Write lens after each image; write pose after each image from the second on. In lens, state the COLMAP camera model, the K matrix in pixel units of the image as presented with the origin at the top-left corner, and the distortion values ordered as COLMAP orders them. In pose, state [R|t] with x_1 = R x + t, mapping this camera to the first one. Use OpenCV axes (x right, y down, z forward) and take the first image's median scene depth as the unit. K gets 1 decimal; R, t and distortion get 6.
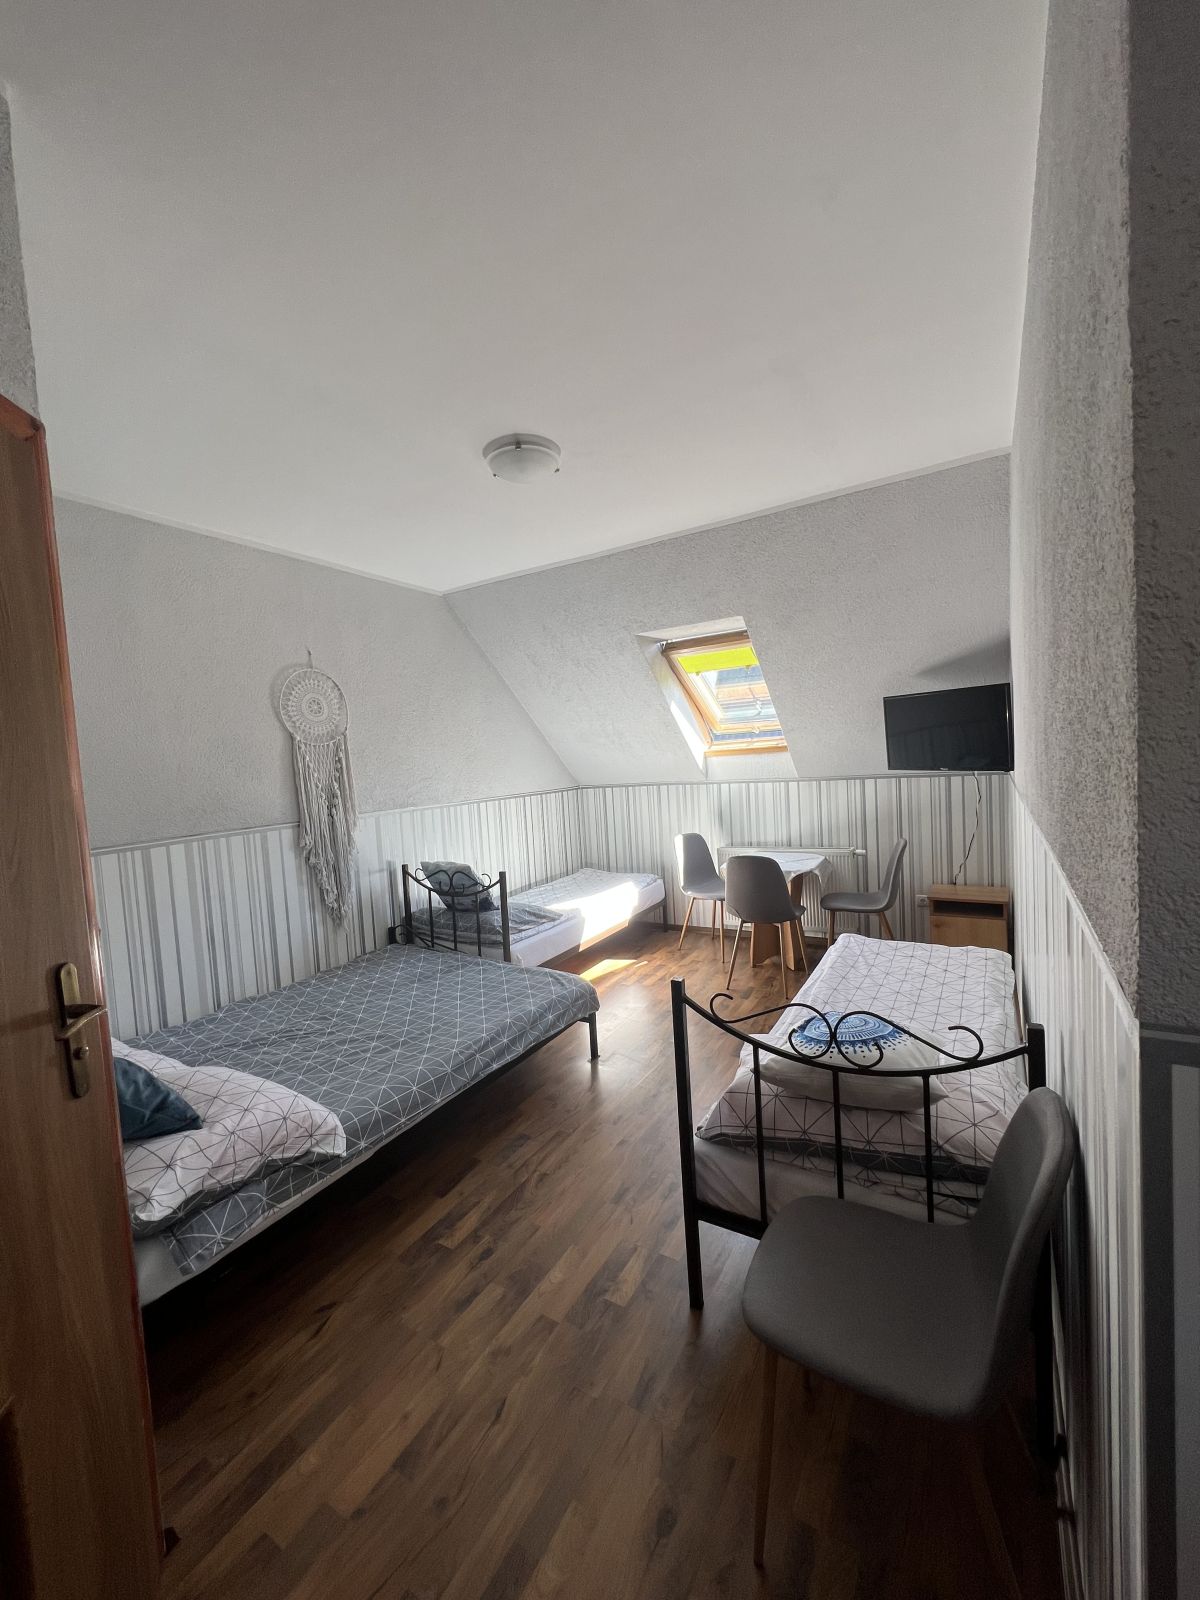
lens RADIAL K [[639.3, 0, 598.2], [0, 639.3, 796.1], [0, 0, 1]] dist [0.001075, -0.000333]
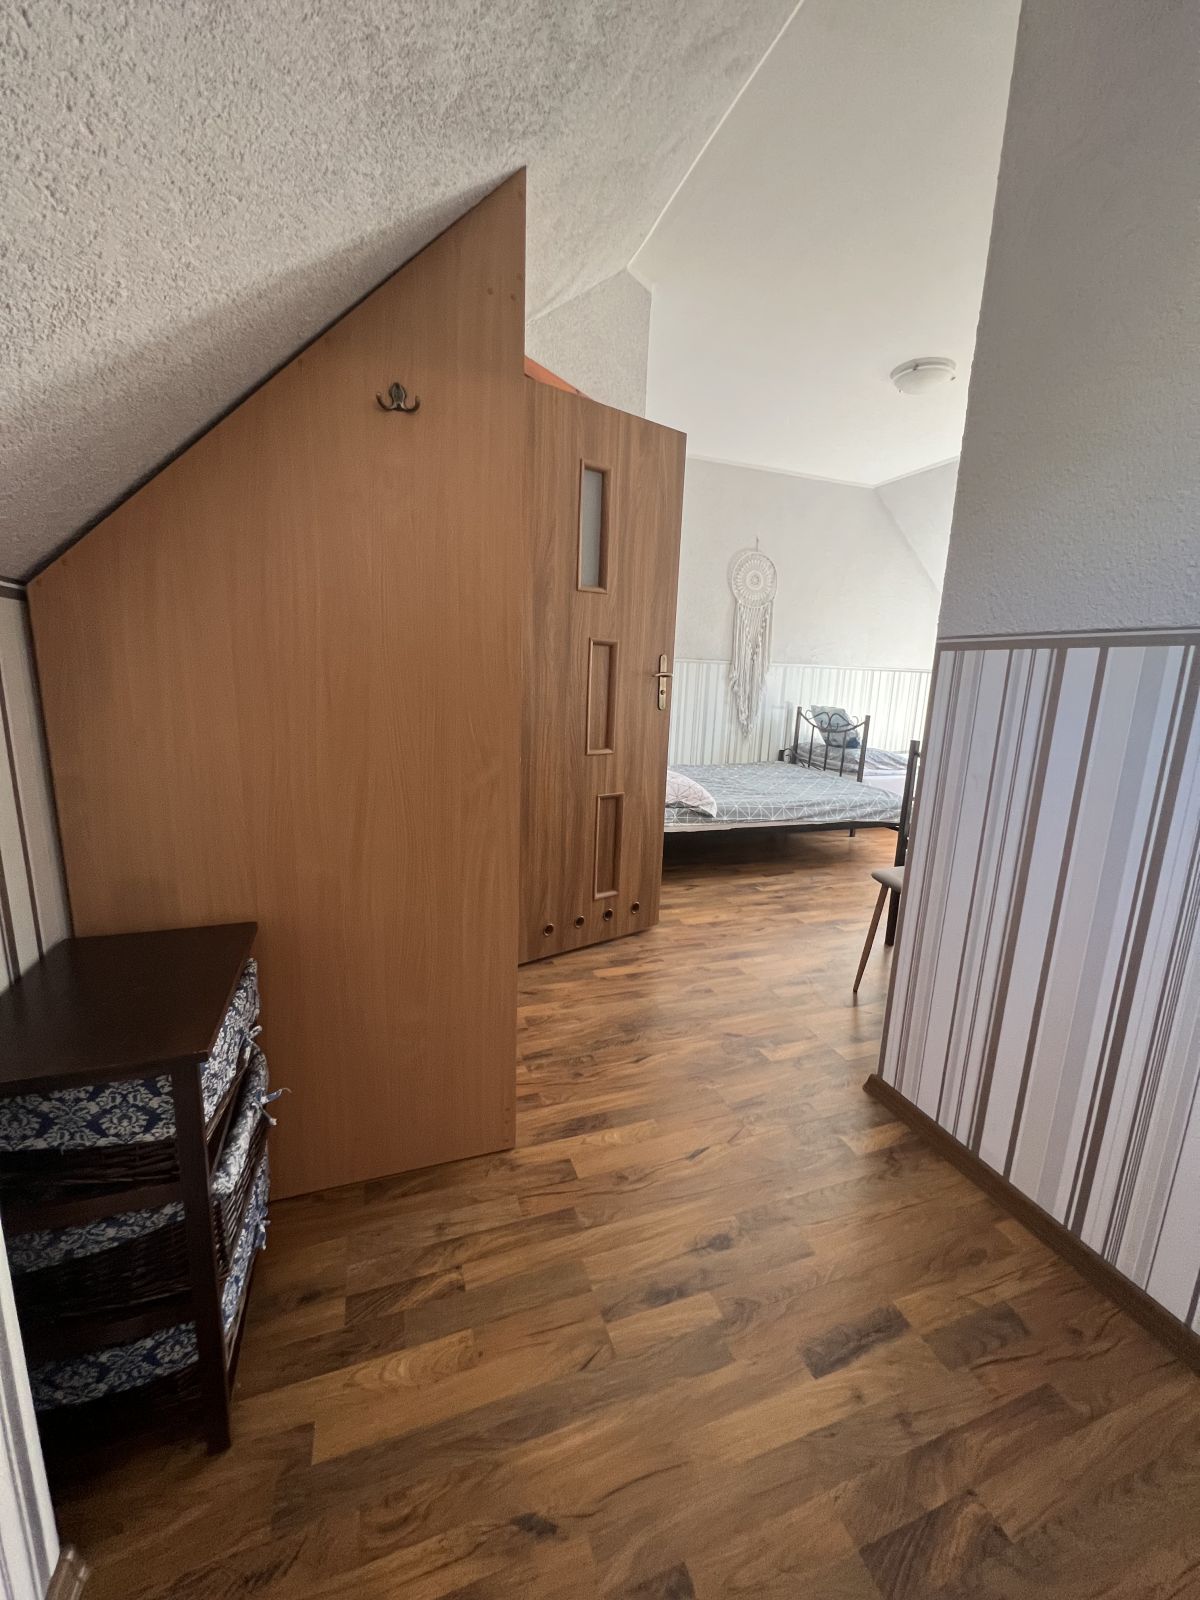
lens RADIAL K [[639.3, 0, 606.0], [0, 639.3, 800.8], [0, 0, 1]] dist [0.001075, -0.000333]
pose [[0.778550, 0.211140, -0.591000, 0.241705], [-0.121418, 0.974590, 0.188232, 0.110807], [0.615726, -0.074790, 0.784403, -0.351893]]
